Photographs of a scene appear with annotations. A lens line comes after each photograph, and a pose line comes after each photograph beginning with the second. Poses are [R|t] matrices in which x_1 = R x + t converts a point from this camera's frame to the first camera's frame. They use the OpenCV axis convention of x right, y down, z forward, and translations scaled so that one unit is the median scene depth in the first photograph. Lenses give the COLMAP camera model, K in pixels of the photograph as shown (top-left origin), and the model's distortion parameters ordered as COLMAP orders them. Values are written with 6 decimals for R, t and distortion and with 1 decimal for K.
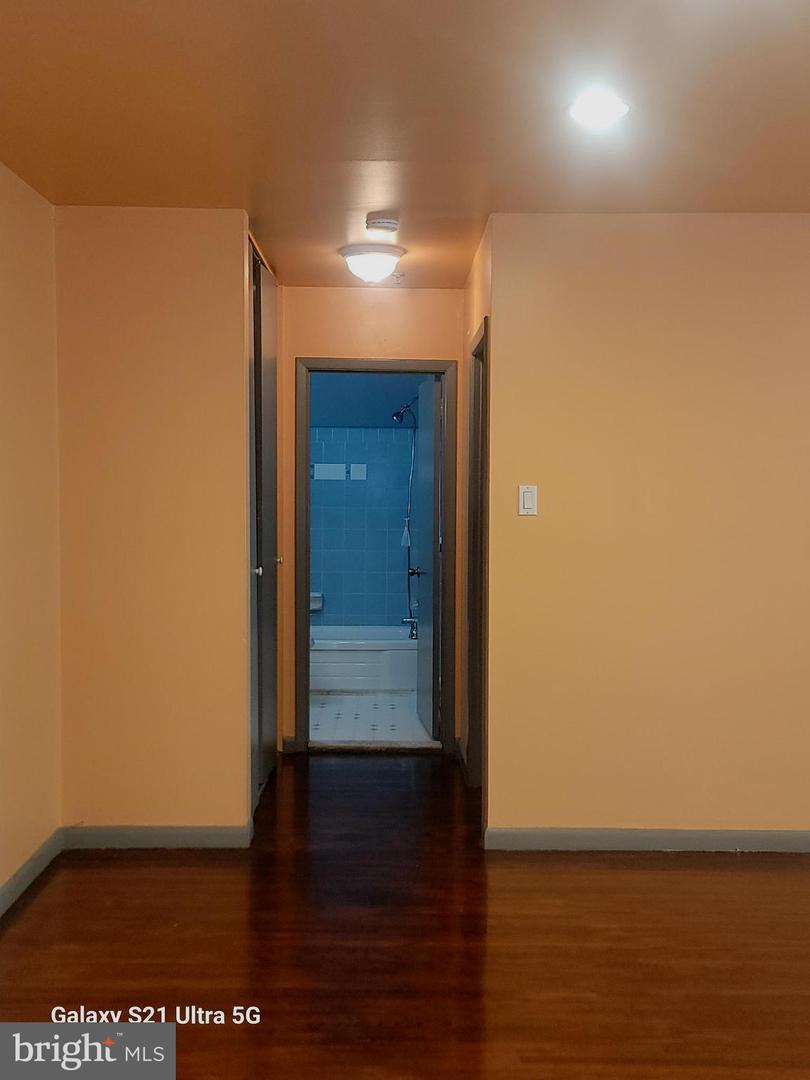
lens RADIAL K [[767.3, 0, 405.9], [0, 767.3, 540.1], [0, 0, 1]] dist [0.114028, -0.056849]
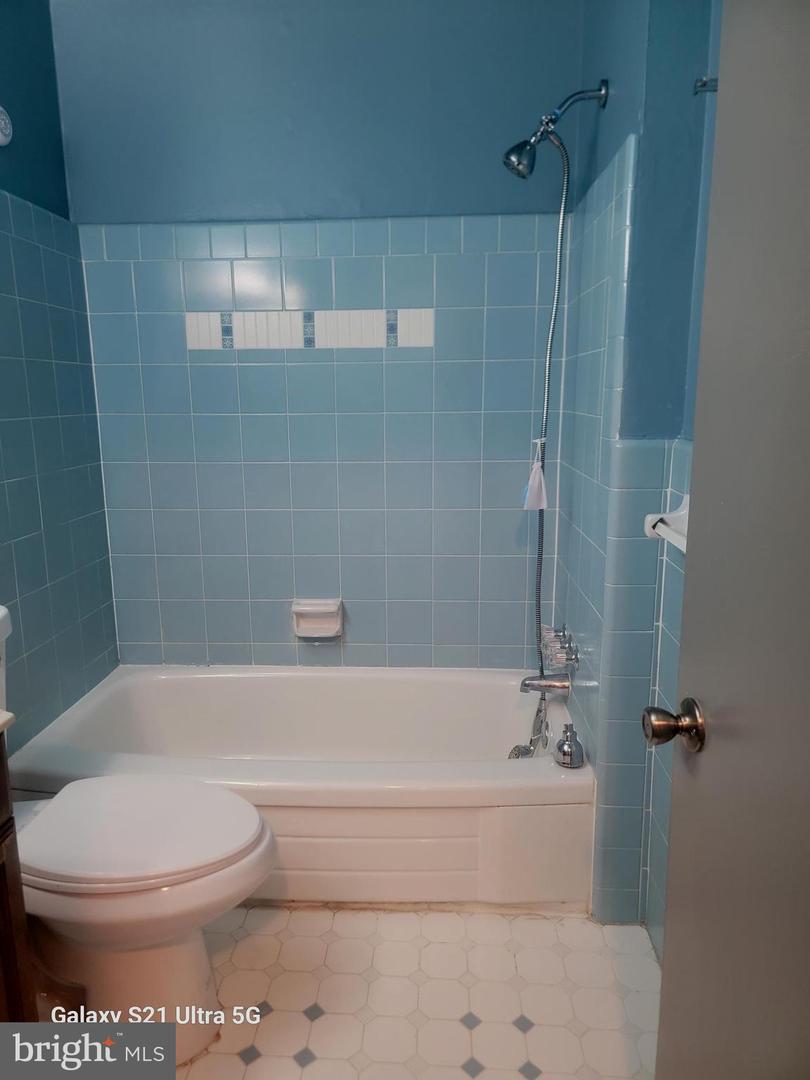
lens RADIAL K [[767.3, 0, 408.7], [0, 767.3, 548.6], [0, 0, 1]] dist [0.114028, -0.056849]
pose [[0.996745, -0.001276, -0.080608, -0.031431], [0.012187, 0.990769, 0.135015, -0.025801], [0.079692, -0.135558, 0.987559, 0.562942]]
